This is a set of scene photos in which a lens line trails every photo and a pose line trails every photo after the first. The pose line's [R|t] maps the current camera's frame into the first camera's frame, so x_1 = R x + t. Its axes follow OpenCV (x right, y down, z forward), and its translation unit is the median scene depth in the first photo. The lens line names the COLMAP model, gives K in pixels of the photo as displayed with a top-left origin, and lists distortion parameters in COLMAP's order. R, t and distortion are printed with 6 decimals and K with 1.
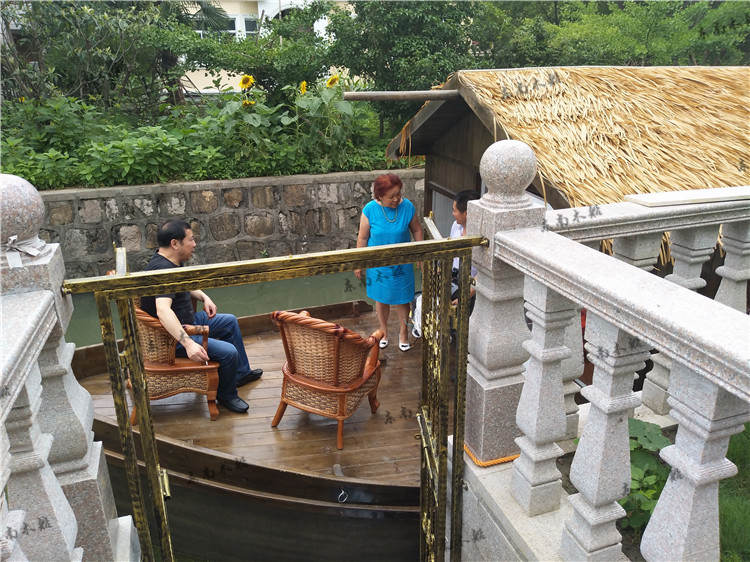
lens RADIAL K [[576.1, 0, 375.0], [0, 576.1, 281.0], [0, 0, 1]] dist [-0.003198, -0.008780]
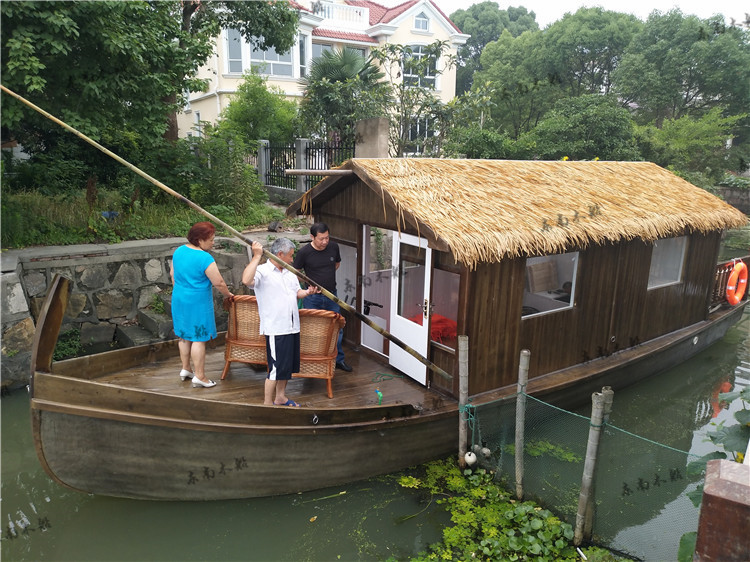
lens RADIAL K [[576.1, 0, 375.0], [0, 576.1, 281.0], [0, 0, 1]] dist [-0.003198, -0.008780]
pose [[0.942577, -0.041496, 0.331400, -0.368738], [0.085375, 0.989222, -0.118960, 0.183258], [-0.322892, 0.140422, 0.935961, -0.515727]]
